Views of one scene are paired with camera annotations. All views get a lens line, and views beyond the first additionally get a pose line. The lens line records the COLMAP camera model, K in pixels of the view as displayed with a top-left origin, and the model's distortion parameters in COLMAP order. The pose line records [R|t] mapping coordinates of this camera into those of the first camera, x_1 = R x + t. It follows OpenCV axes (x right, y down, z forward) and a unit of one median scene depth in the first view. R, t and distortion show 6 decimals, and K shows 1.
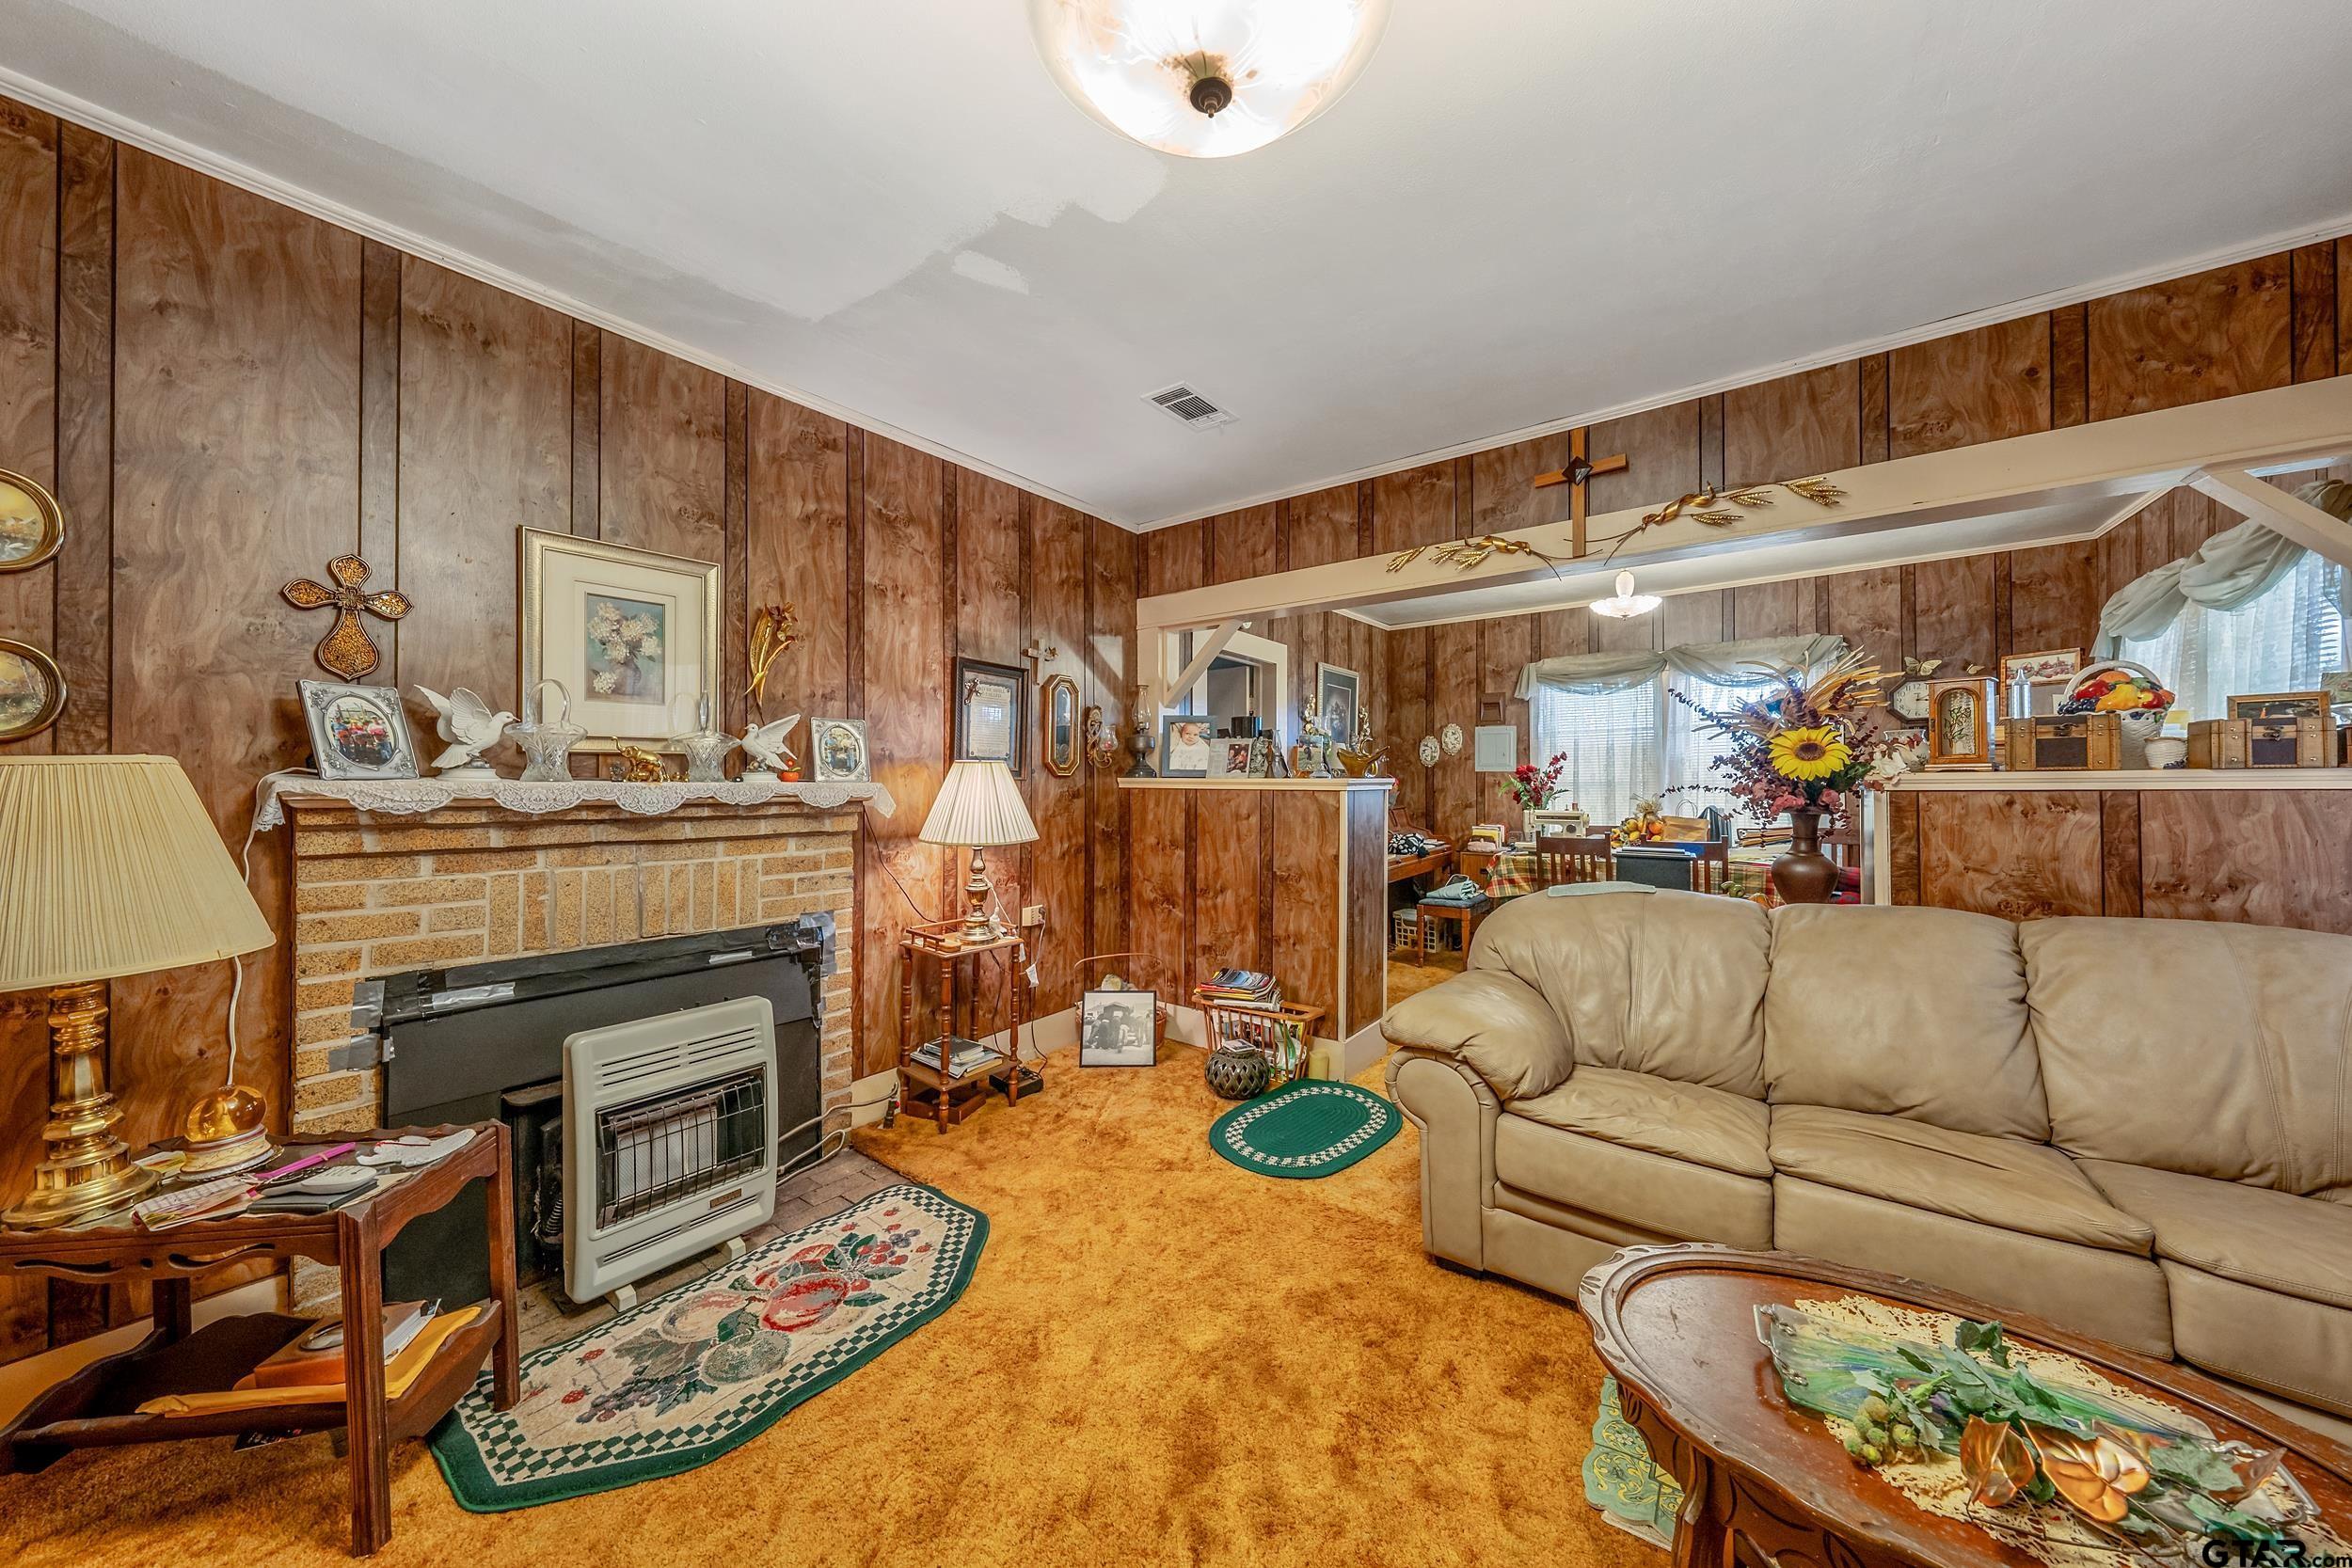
lens RADIAL K [[778.2, 0, 1165.5], [0, 778.2, 779.2], [0, 0, 1]] dist [-0.001735, -0.000022]
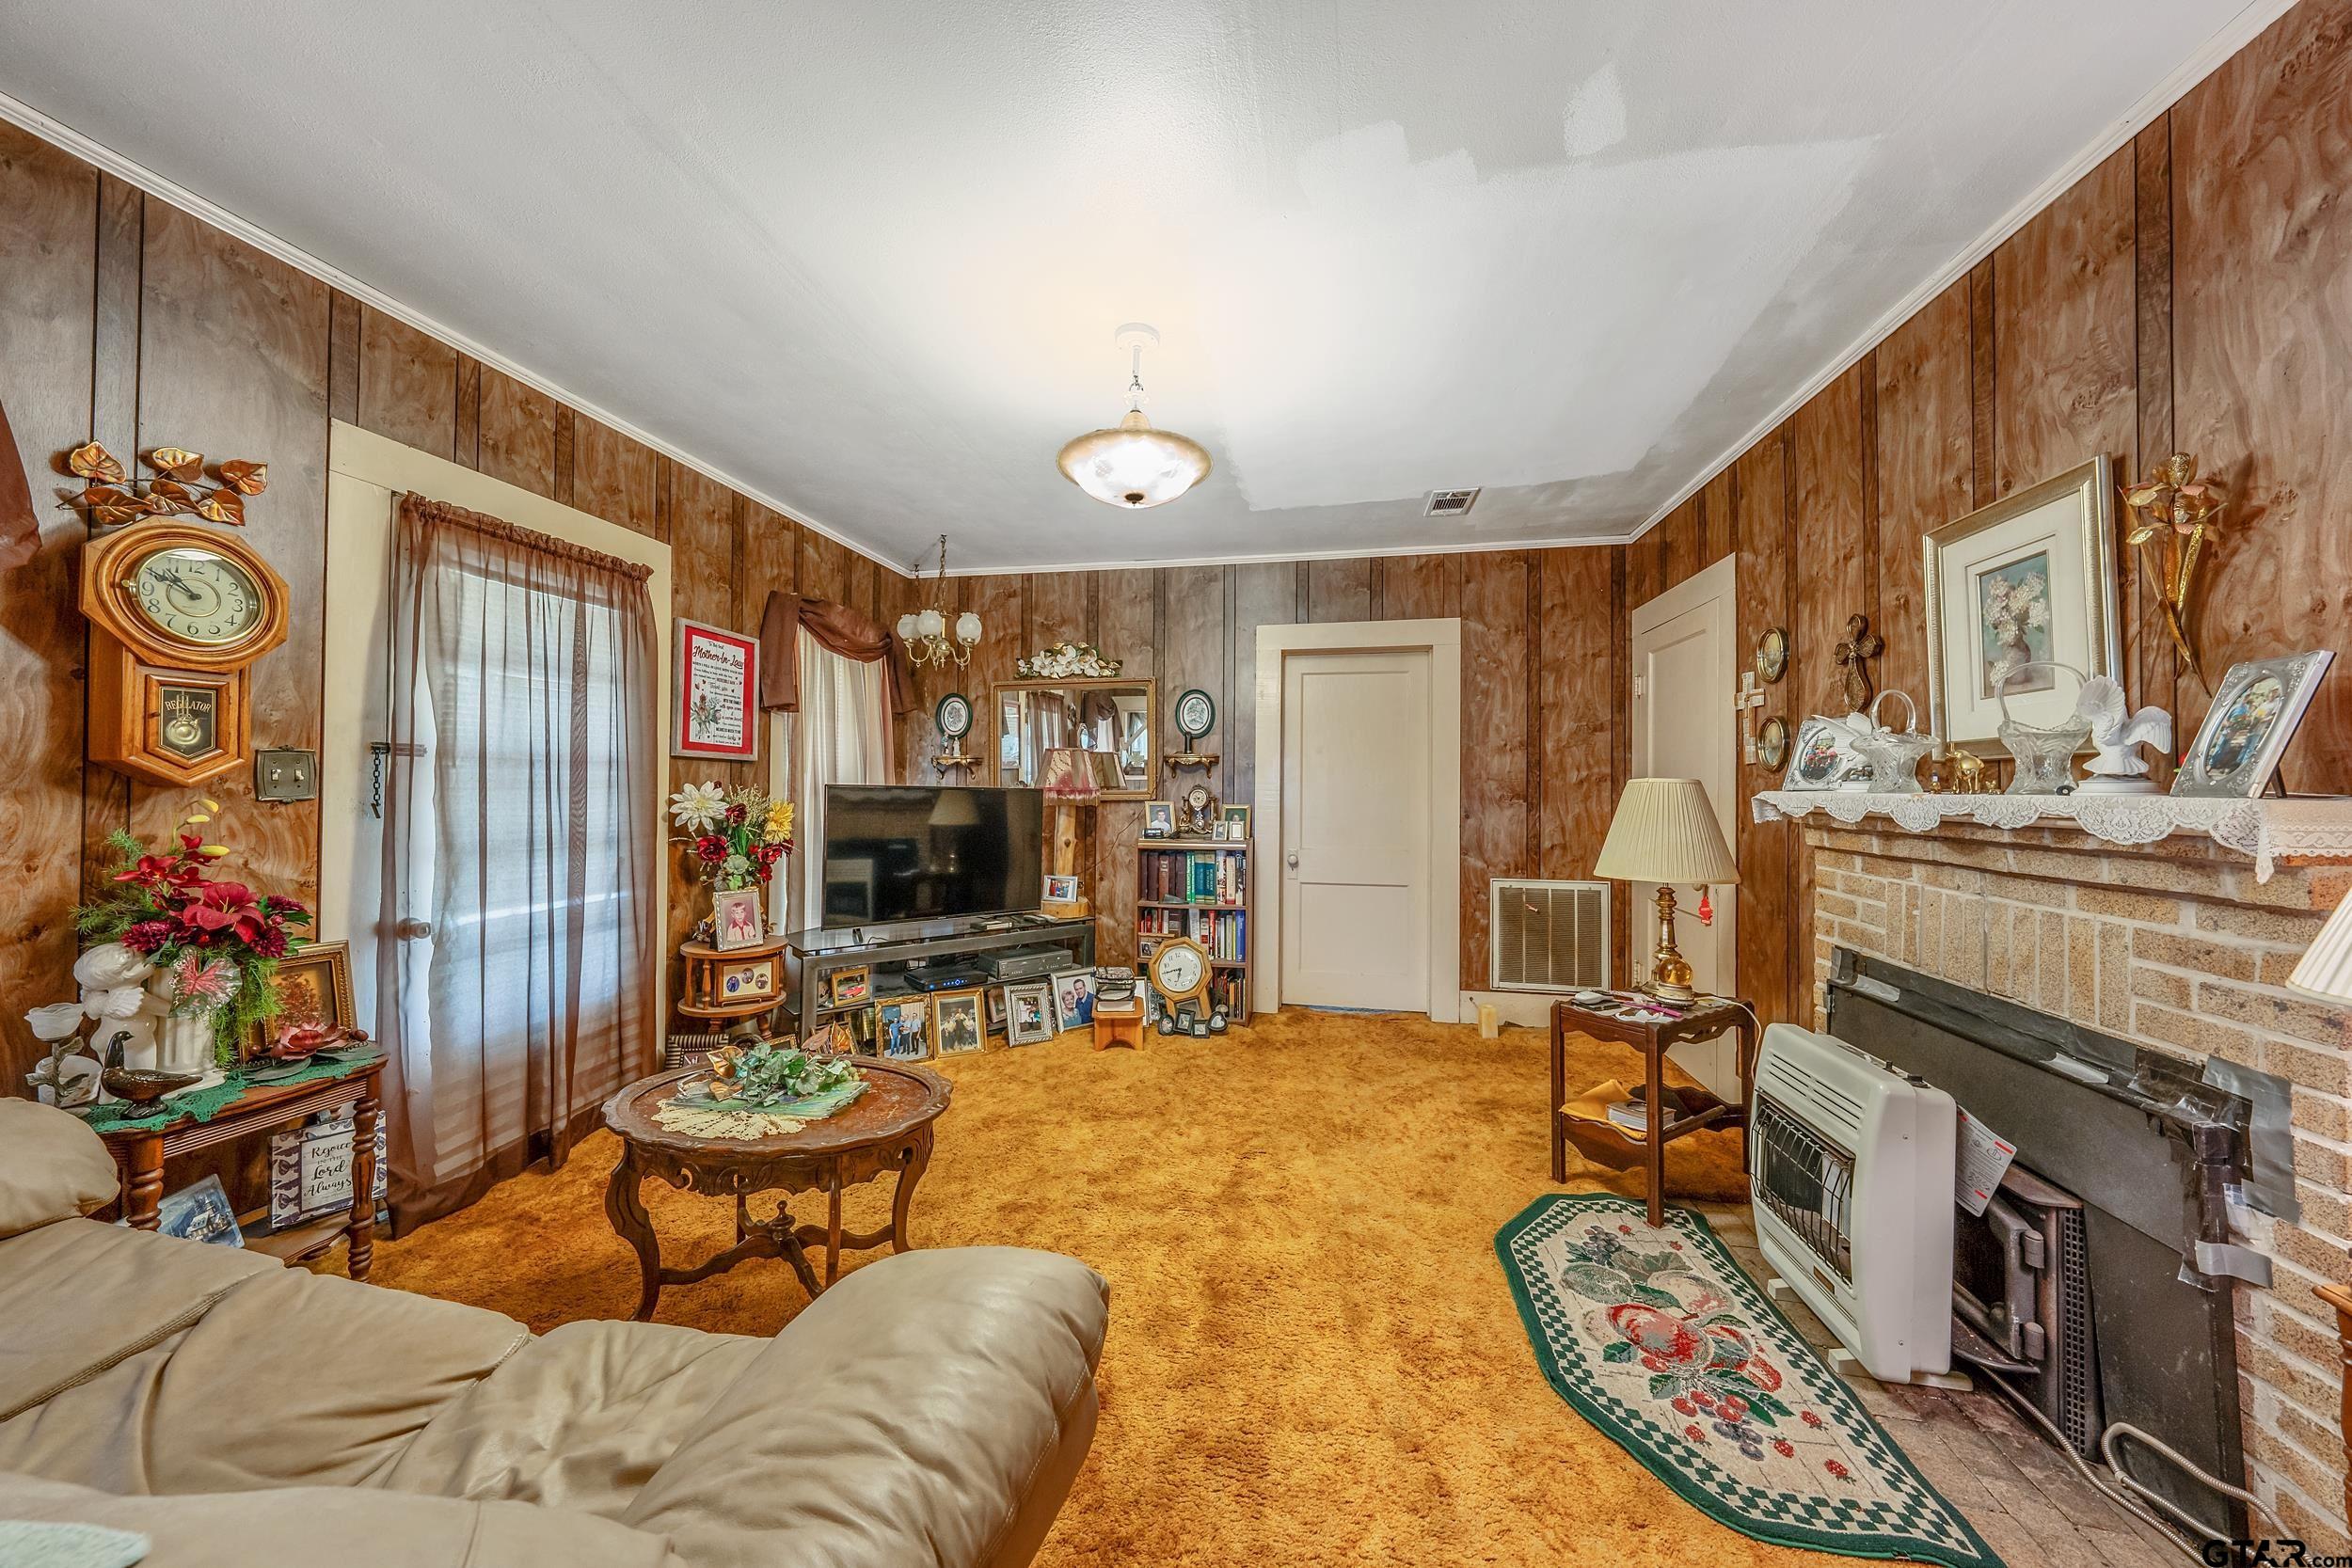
lens RADIAL K [[778.2, 0, 1180.9], [0, 778.2, 777.6], [0, 0, 1]] dist [-0.001735, -0.000022]
pose [[-0.889171, -0.011527, -0.457430, 0.416715], [-0.005371, 0.999877, -0.014756, 0.002629], [0.457543, -0.010663, -0.889123, 1.305748]]
